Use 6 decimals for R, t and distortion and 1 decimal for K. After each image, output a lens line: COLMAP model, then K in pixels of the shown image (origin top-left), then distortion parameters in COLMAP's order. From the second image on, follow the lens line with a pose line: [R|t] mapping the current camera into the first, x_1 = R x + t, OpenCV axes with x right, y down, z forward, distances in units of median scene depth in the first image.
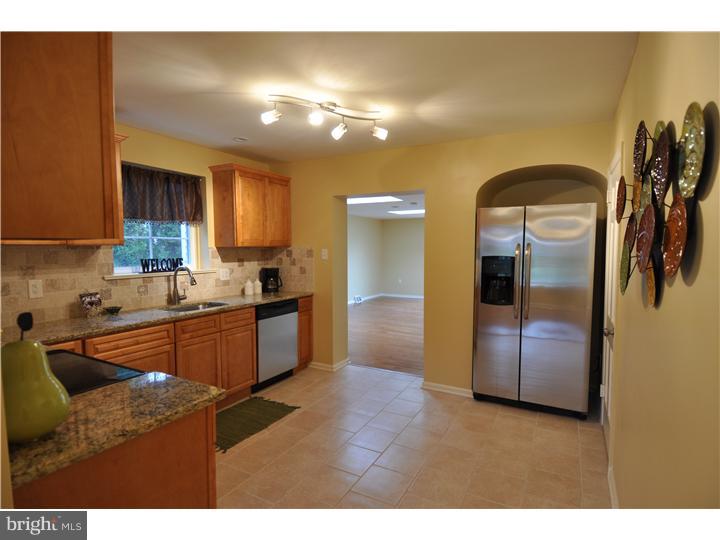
lens RADIAL K [[377.0, 0, 360.5], [0, 377.0, 270.3], [0, 0, 1]] dist [0.002779, 0.000083]
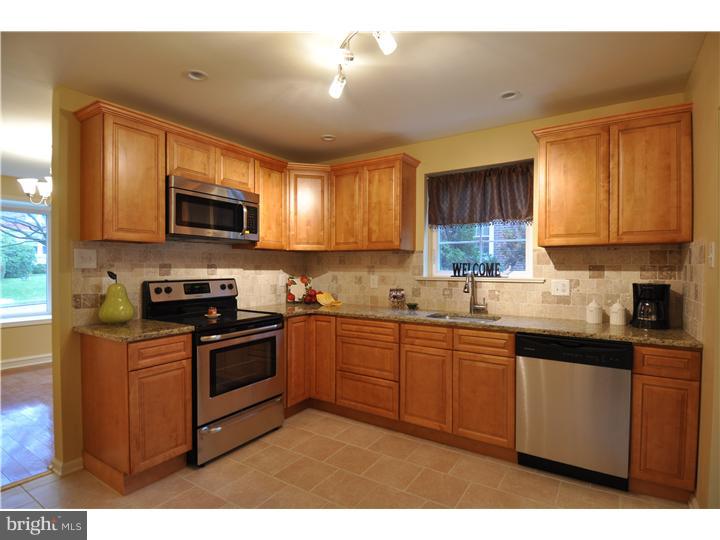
lens RADIAL K [[377.0, 0, 361.8], [0, 377.0, 269.1], [0, 0, 1]] dist [0.002779, 0.000083]
pose [[-0.075571, 0.009458, -0.997096, 0.436780], [-0.060803, 0.998051, 0.014076, -0.012010], [0.995285, 0.061690, -0.074848, 0.810724]]
